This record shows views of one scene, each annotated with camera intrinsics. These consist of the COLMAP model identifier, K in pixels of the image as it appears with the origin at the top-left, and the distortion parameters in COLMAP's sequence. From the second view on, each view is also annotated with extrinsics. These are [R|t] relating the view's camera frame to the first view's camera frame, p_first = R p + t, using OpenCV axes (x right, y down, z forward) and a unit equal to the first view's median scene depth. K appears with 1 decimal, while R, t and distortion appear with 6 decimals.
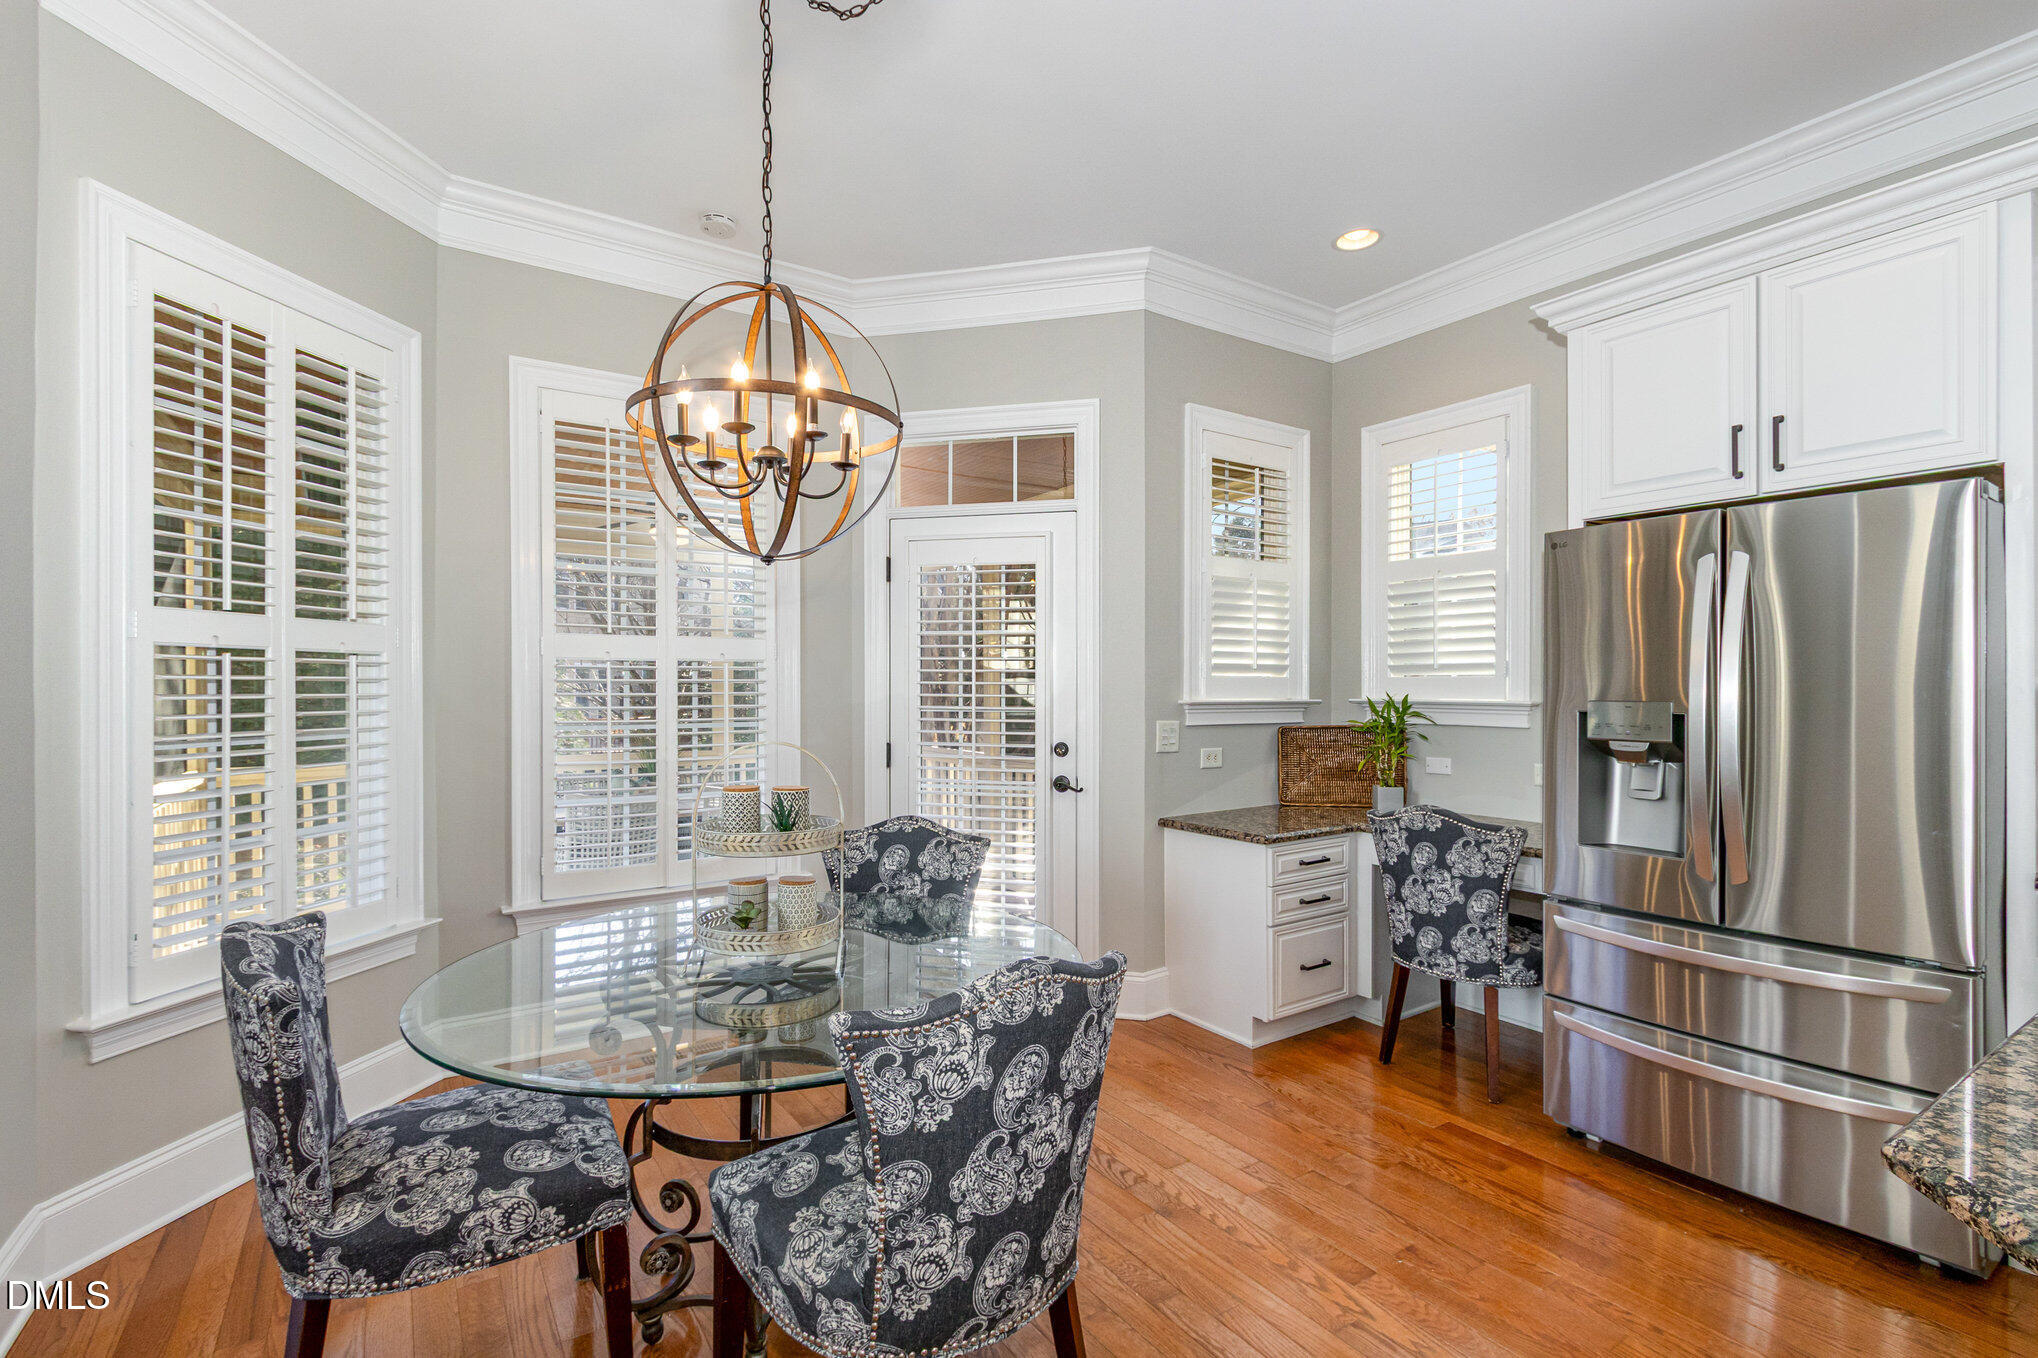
lens RADIAL K [[943.2, 0, 1014.6], [0, 943.2, 689.1], [0, 0, 1]] dist [0.006193, 0.000025]
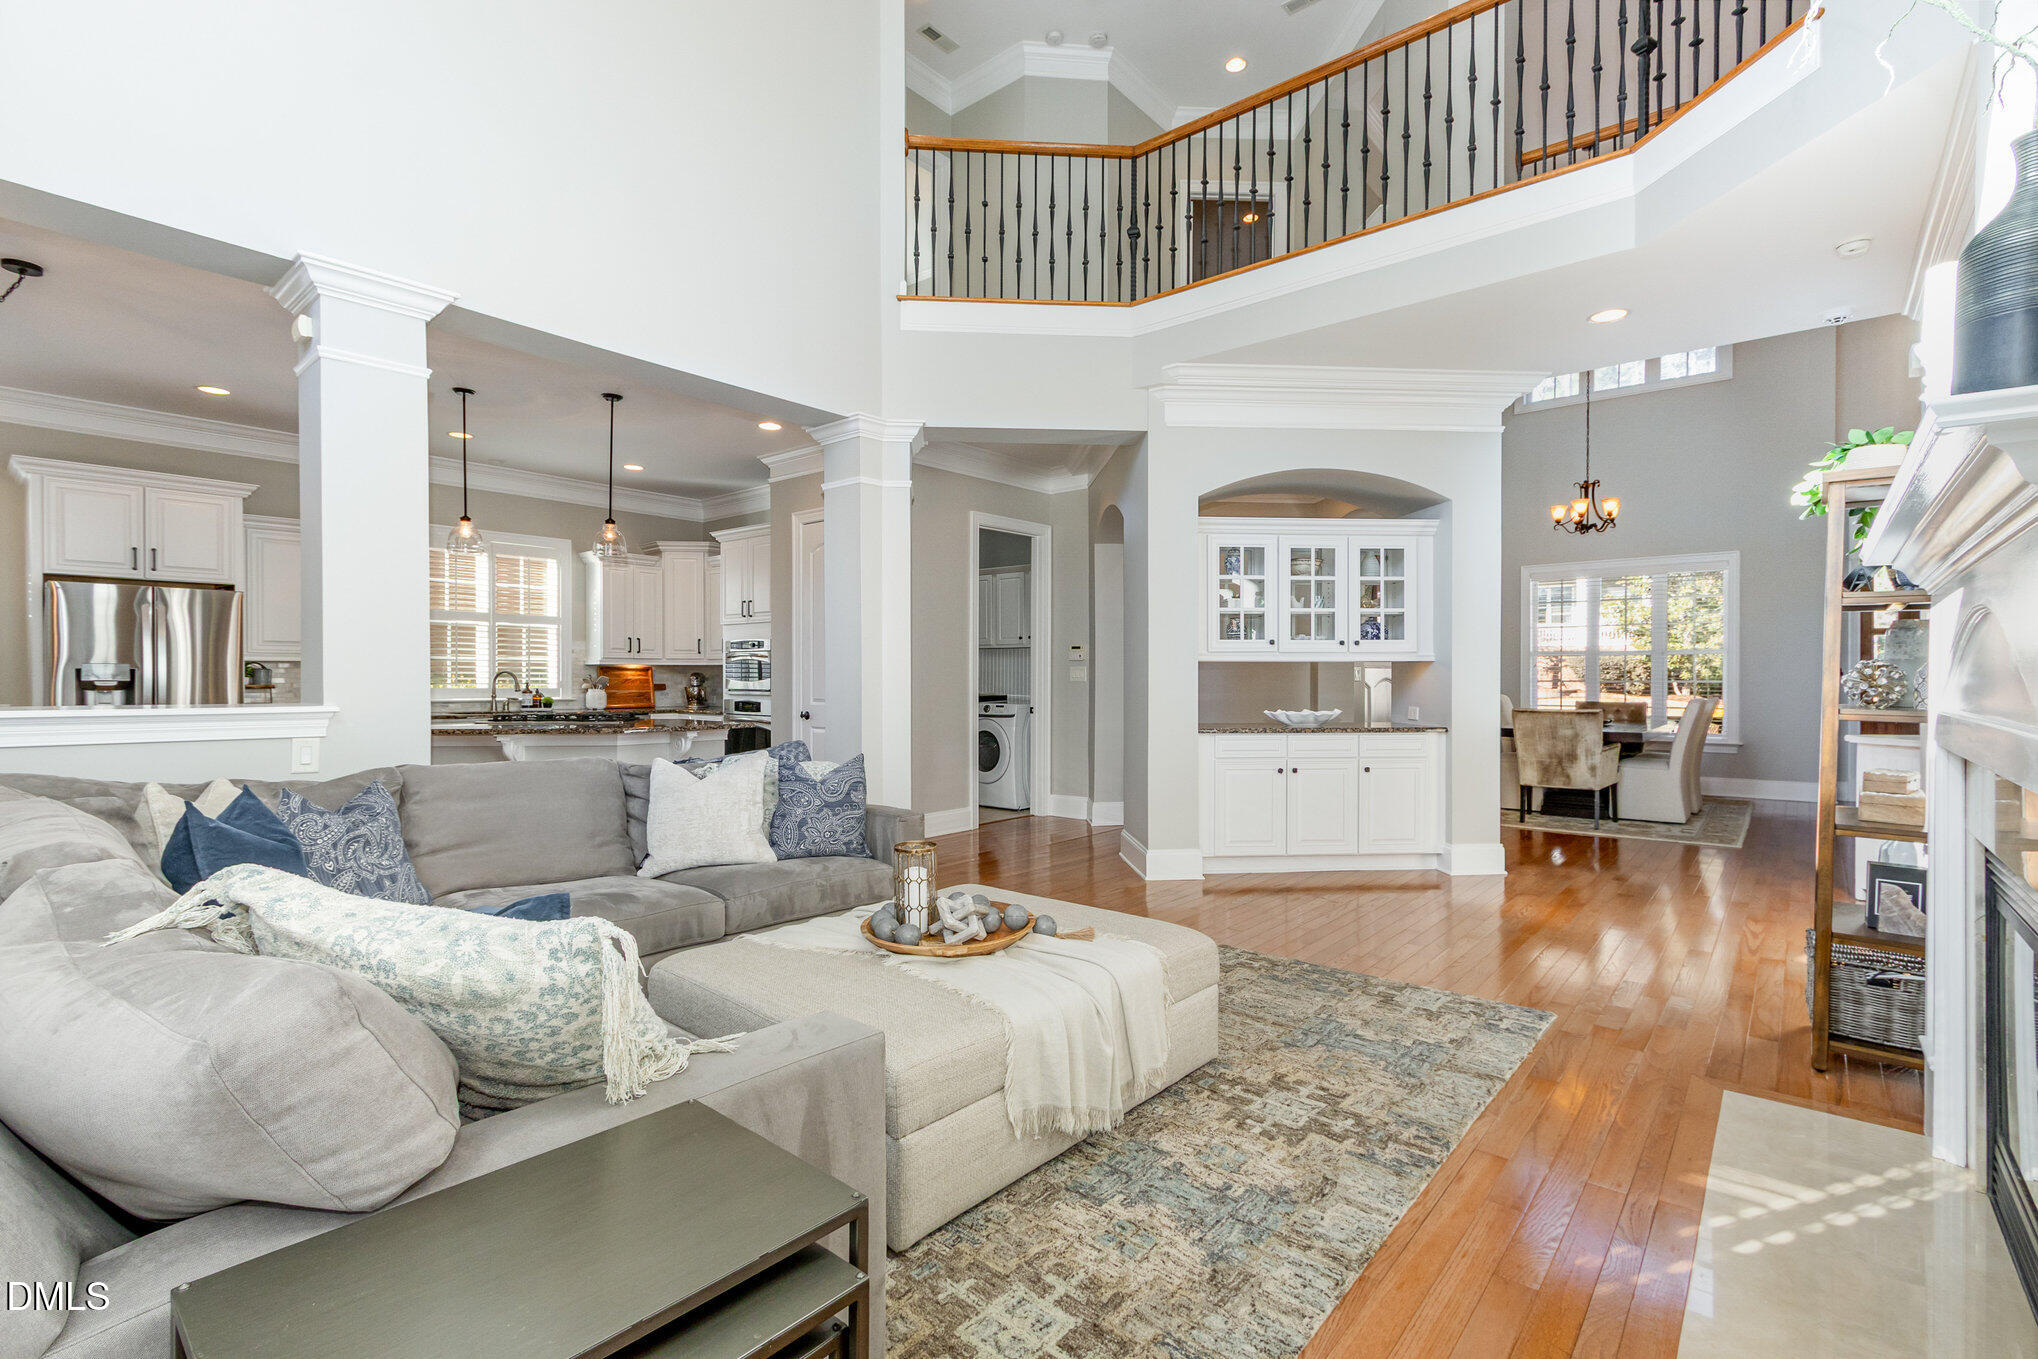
lens RADIAL K [[929.3, 0, 1009.6], [0, 929.3, 677.1], [0, 0, 1]] dist [-0.008377, -0.000232]
pose [[-0.273303, 0.002470, 0.961925, -2.084752], [0.002025, 0.999996, -0.001993, 0.054799], [-0.961926, 0.001403, -0.273307, -0.477655]]
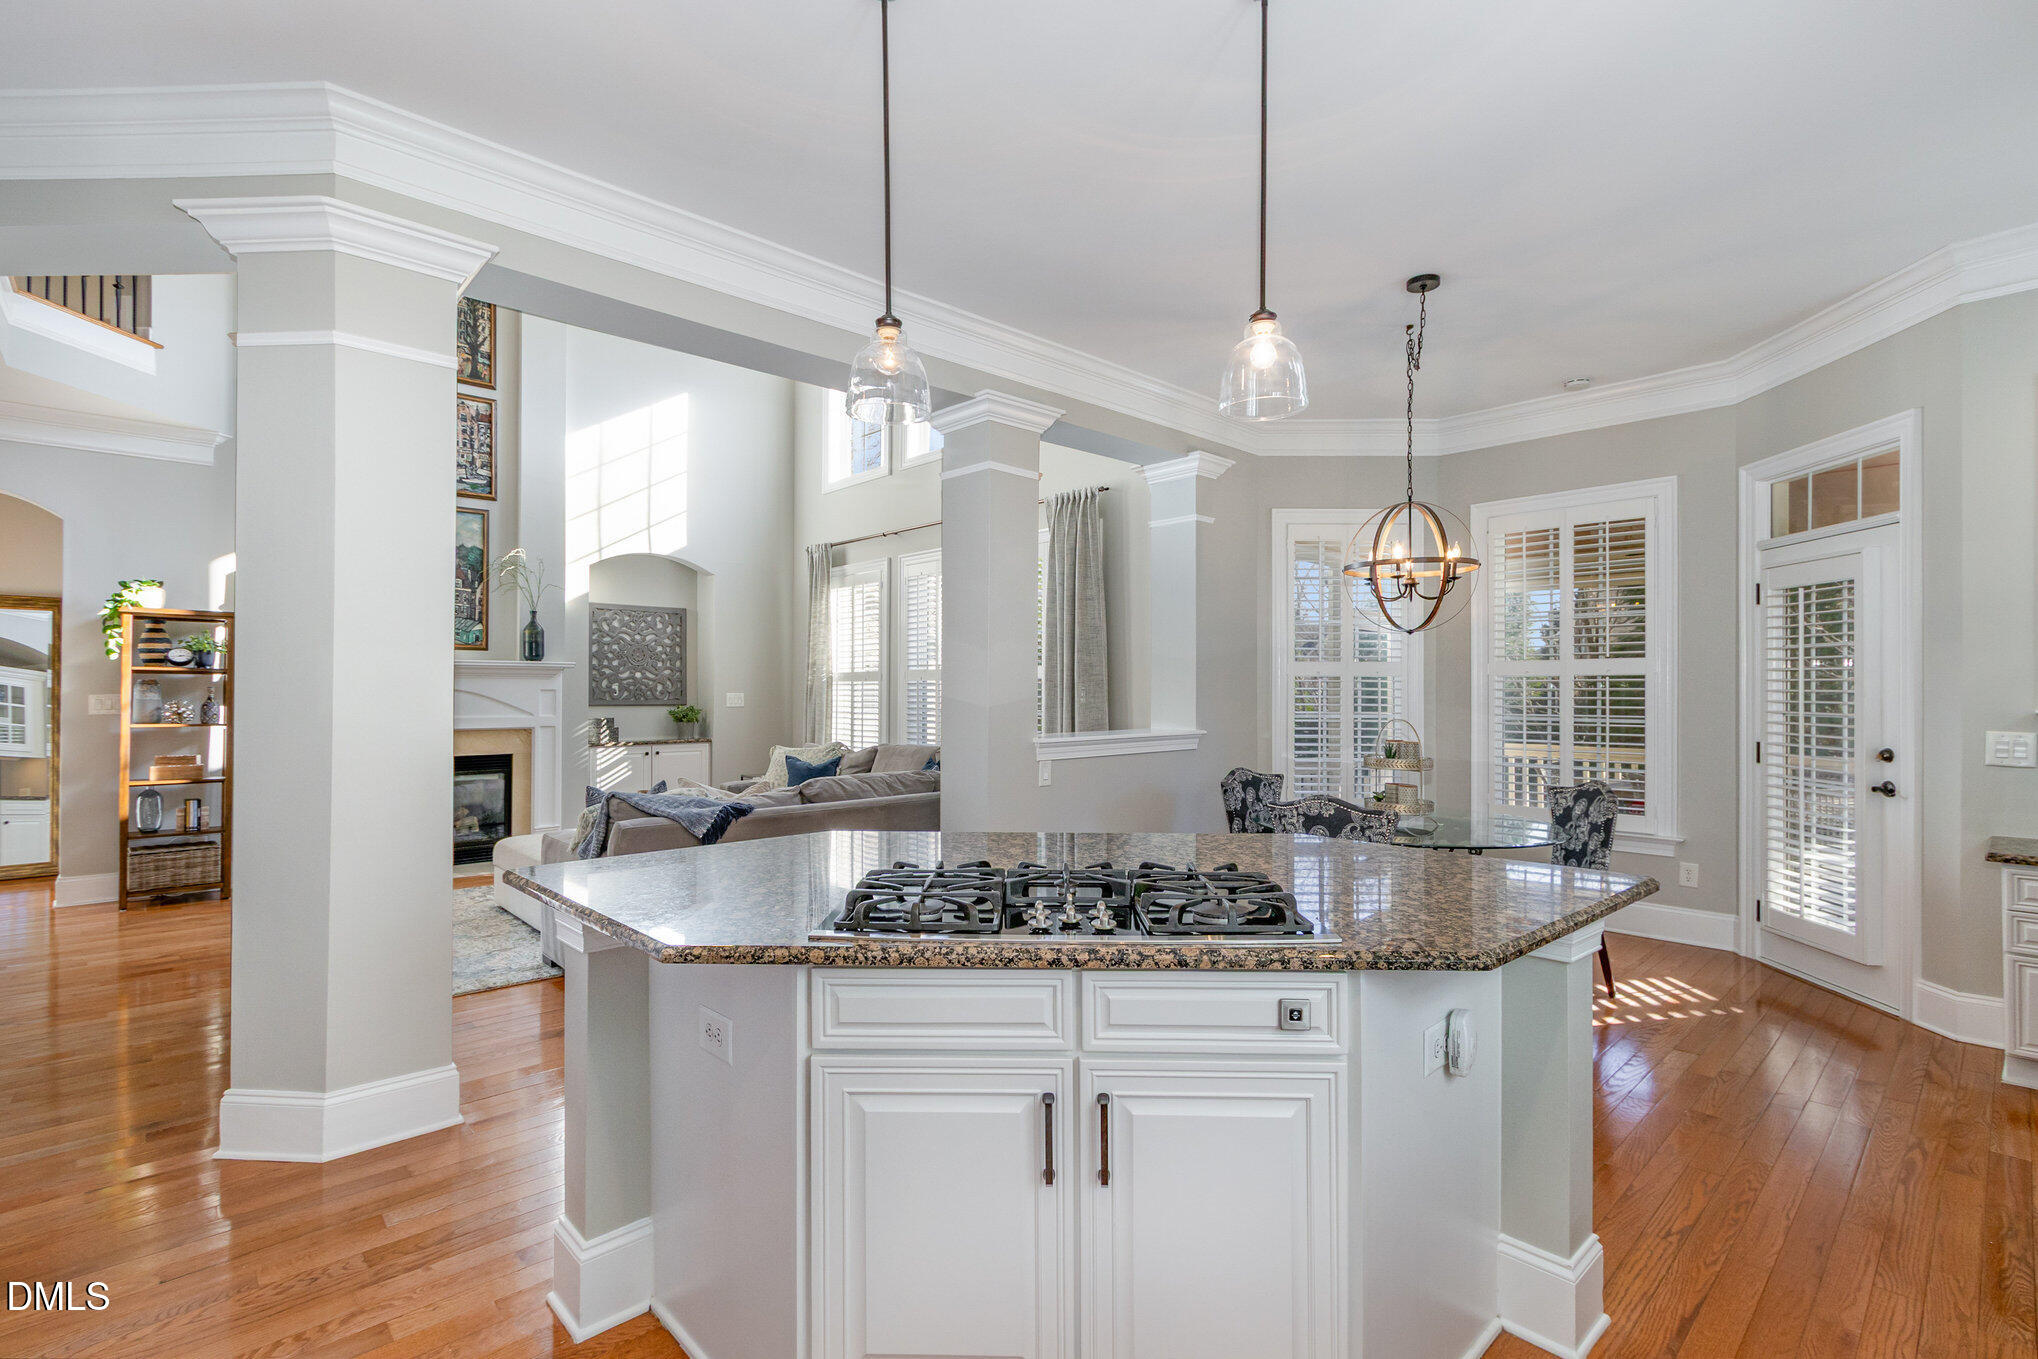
lens RADIAL K [[935.5, 0, 1016.2], [0, 935.5, 695.2], [0, 0, 1]] dist [0.003147, 0.000413]
pose [[0.166242, 0.005835, -0.986068, 1.349231], [-0.004985, 0.999975, 0.005077, -0.003717], [0.986072, 0.004071, 0.166267, -0.164939]]
